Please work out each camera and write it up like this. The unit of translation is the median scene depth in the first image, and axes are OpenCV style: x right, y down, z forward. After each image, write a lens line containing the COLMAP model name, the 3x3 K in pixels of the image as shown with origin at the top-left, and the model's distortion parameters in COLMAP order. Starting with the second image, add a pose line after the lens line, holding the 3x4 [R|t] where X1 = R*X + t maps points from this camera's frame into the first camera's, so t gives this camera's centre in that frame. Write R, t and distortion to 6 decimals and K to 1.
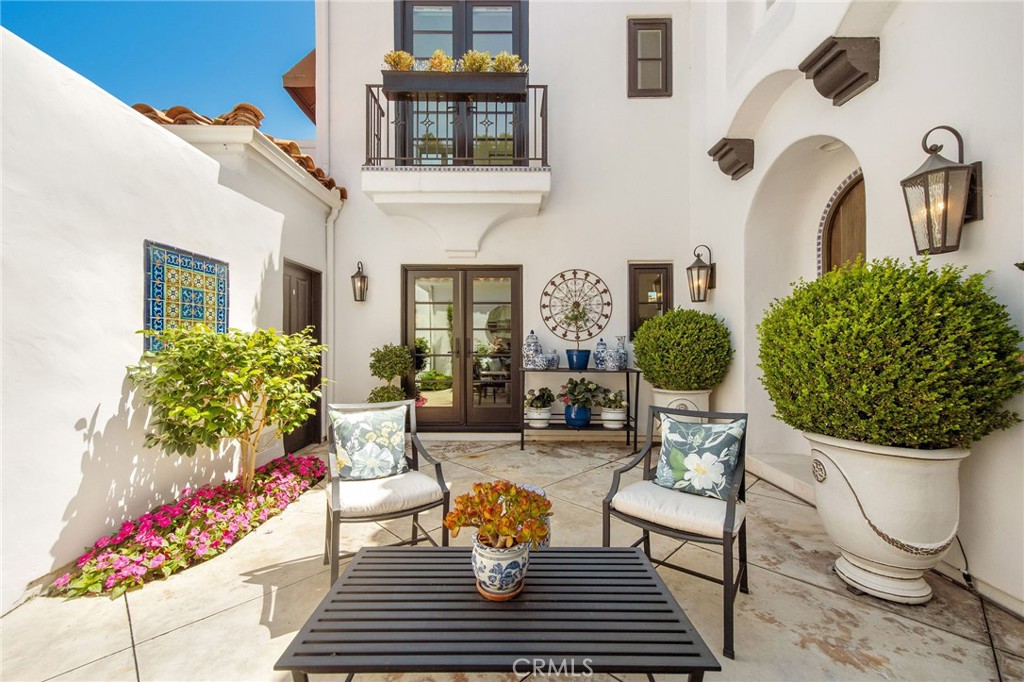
lens RADIAL K [[401.1, 0, 513.9], [0, 401.1, 343.8], [0, 0, 1]] dist [0.001089, 0.000019]
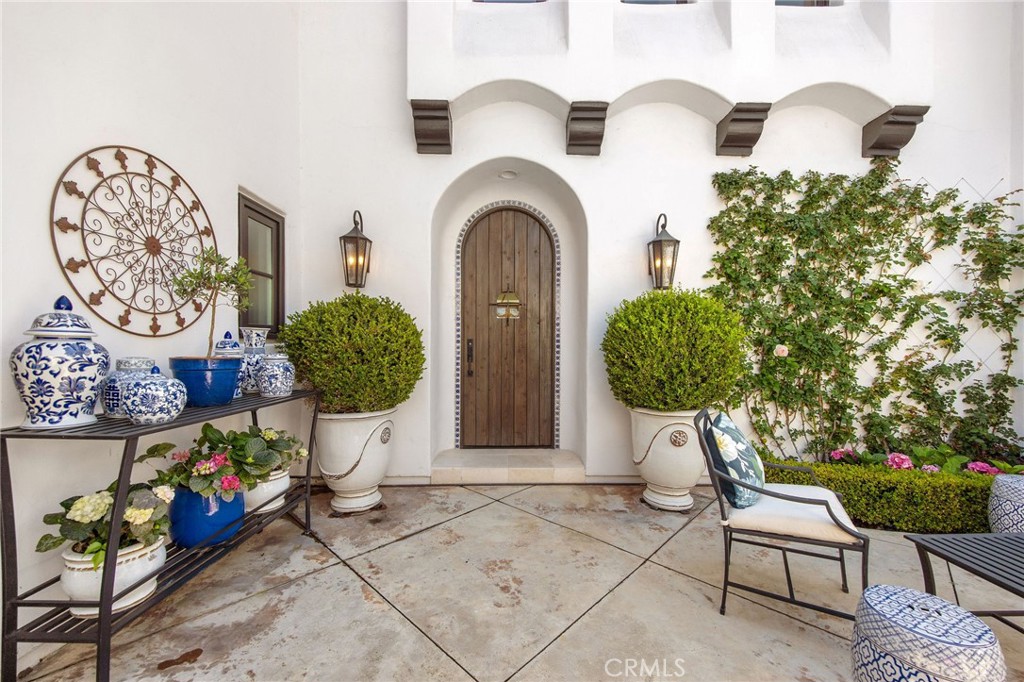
lens RADIAL K [[401.1, 0, 510.1], [0, 401.1, 344.0], [0, 0, 1]] dist [0.001089, 0.000019]
pose [[-0.003898, 0.002487, 0.999989, -0.242749], [0.001711, 0.999995, -0.002480, 0.001845], [-0.999991, 0.001702, -0.003903, 0.648503]]
